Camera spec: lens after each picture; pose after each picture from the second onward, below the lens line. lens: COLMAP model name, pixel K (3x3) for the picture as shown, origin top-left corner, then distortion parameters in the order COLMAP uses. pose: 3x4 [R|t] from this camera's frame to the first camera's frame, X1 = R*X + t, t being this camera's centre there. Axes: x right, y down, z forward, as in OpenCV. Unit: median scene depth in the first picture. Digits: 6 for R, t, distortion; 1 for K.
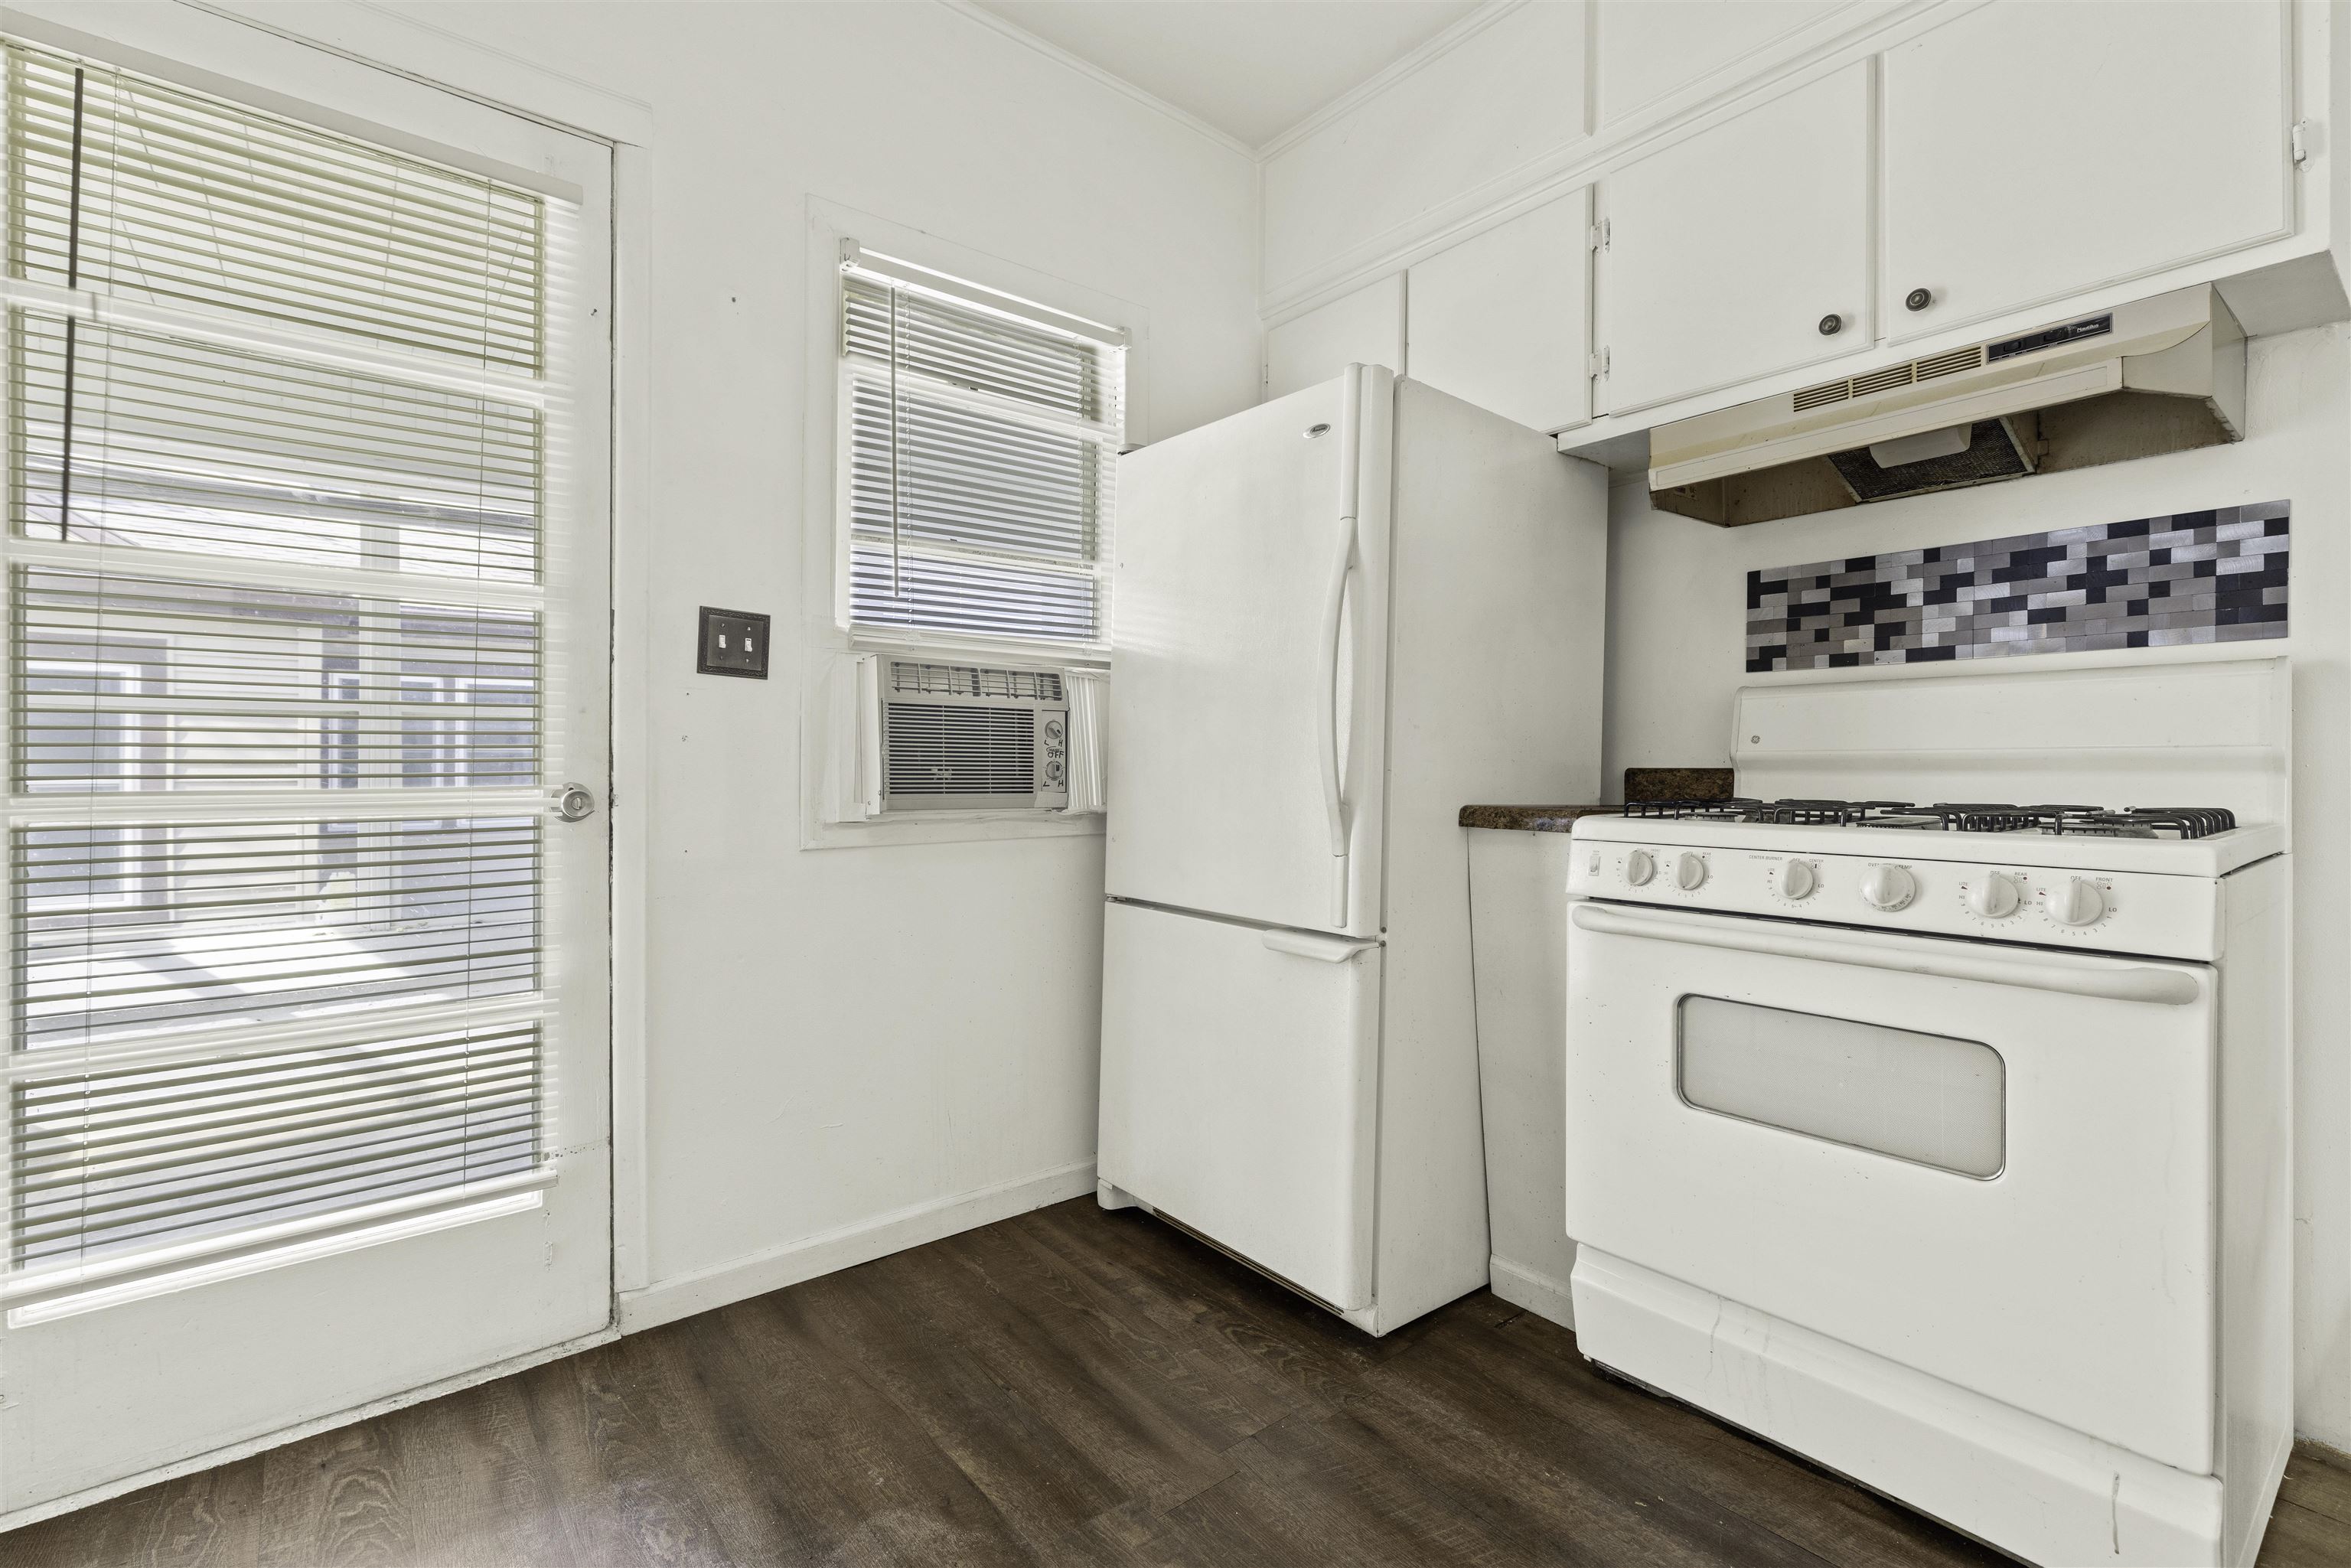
lens RADIAL K [[1069.1, 0, 1175.6], [0, 1069.1, 773.3], [0, 0, 1]] dist [0.002300, 0.000327]
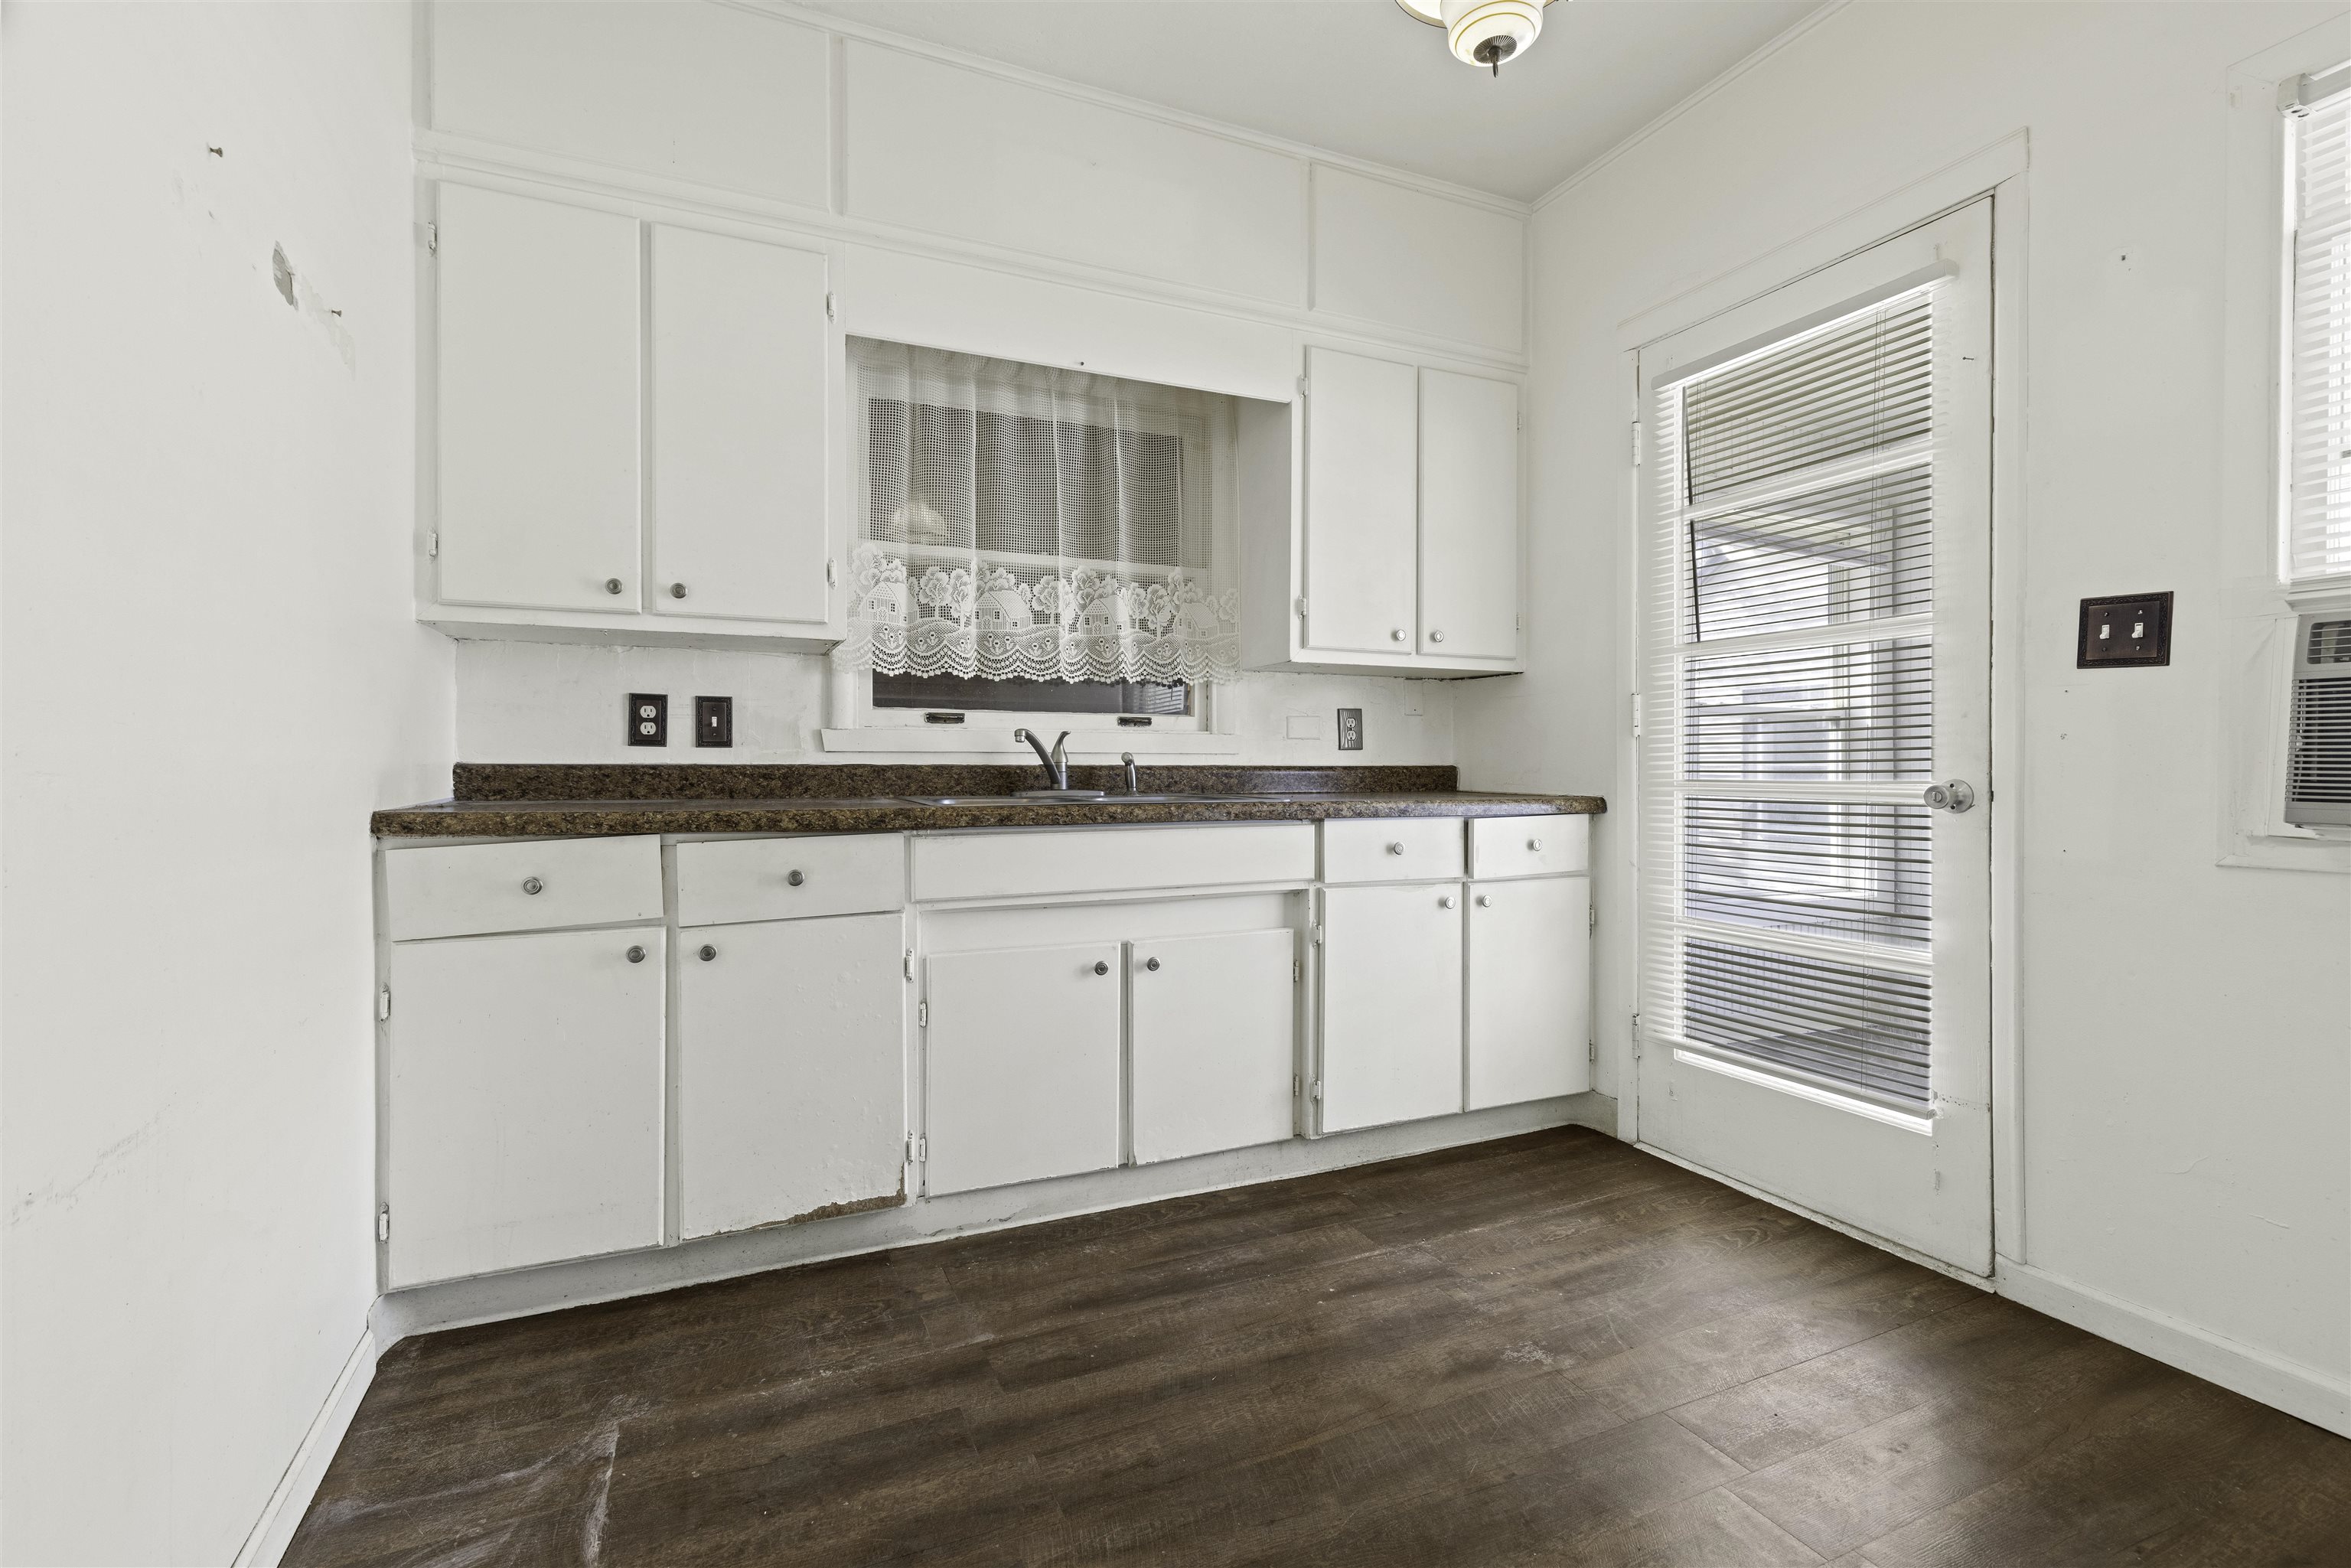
lens RADIAL K [[1069.1, 0, 1178.2], [0, 1069.1, 774.0], [0, 0, 1]] dist [0.002300, 0.000327]
pose [[-0.258958, 0.009669, -0.965840, 0.748014], [-0.007294, 0.999902, 0.011966, -0.003528], [0.965861, 0.010144, -0.258862, 0.489088]]
